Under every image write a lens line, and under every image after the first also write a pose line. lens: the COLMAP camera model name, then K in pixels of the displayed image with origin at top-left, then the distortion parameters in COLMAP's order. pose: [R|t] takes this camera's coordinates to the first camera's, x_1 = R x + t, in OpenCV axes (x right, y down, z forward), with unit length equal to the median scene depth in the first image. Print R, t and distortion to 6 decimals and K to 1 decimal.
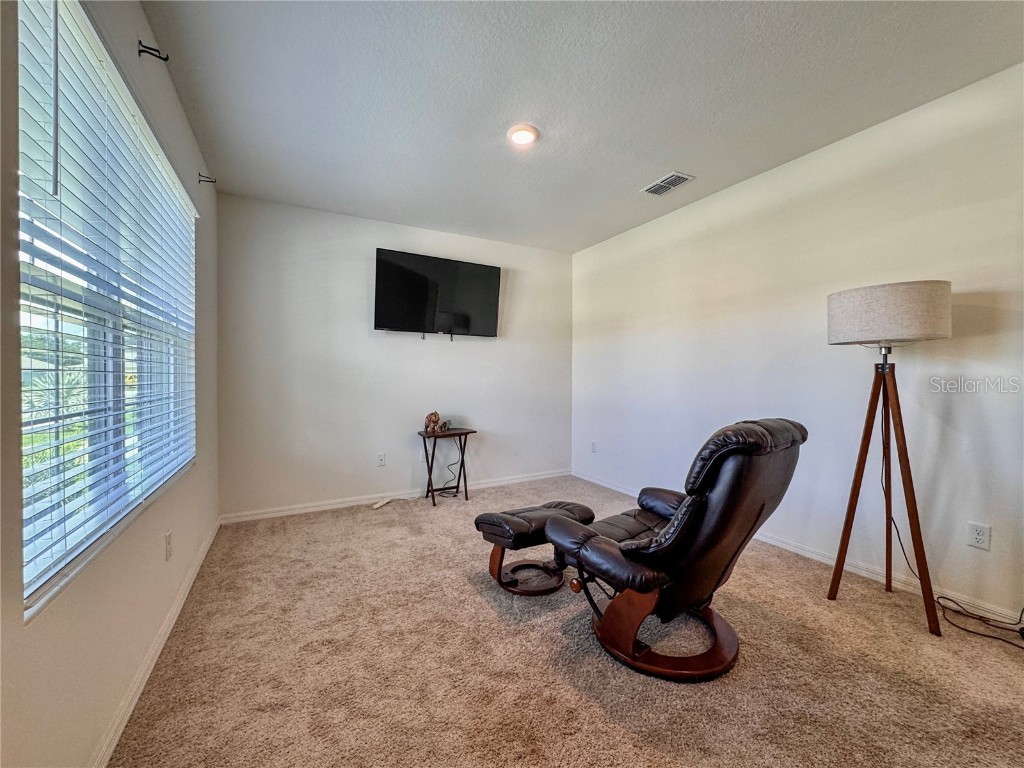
lens RADIAL K [[411.2, 0, 515.1], [0, 411.2, 383.7], [0, 0, 1]] dist [-0.001799, 0.000552]
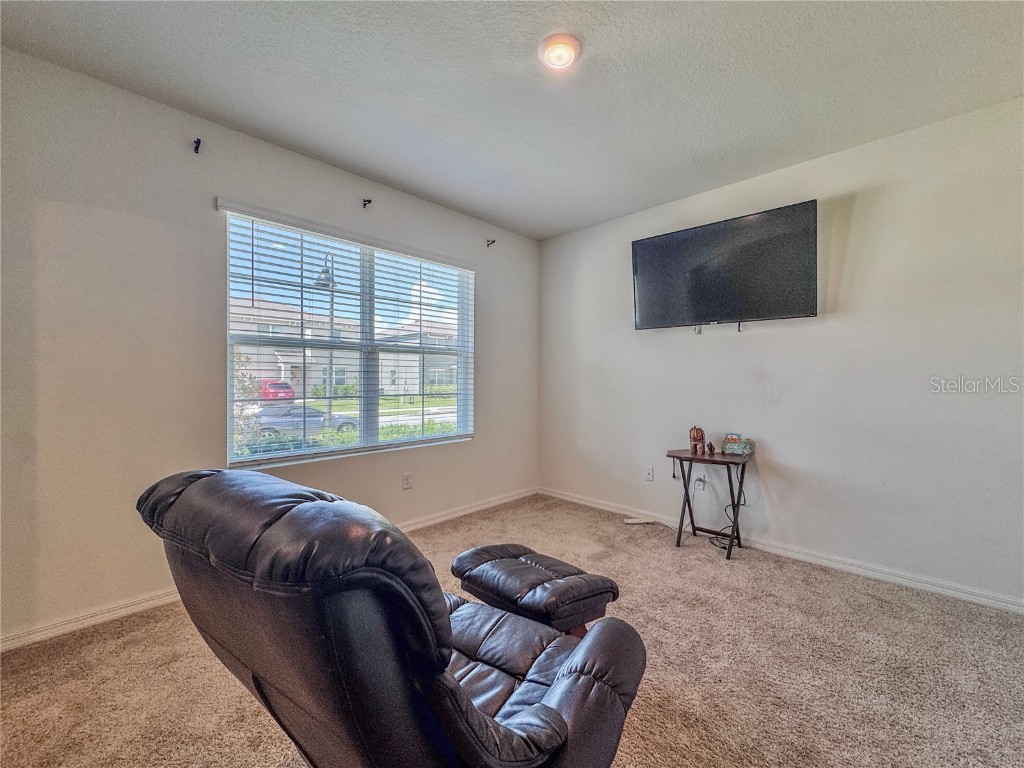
lens RADIAL K [[411.2, 0, 513.7], [0, 411.2, 382.0], [0, 0, 1]] dist [-0.001799, 0.000552]
pose [[0.315127, 0.007591, -0.949019, 0.457544], [-0.020970, 0.999780, 0.001034, -0.009980], [0.948818, 0.019575, 0.315217, 0.460704]]
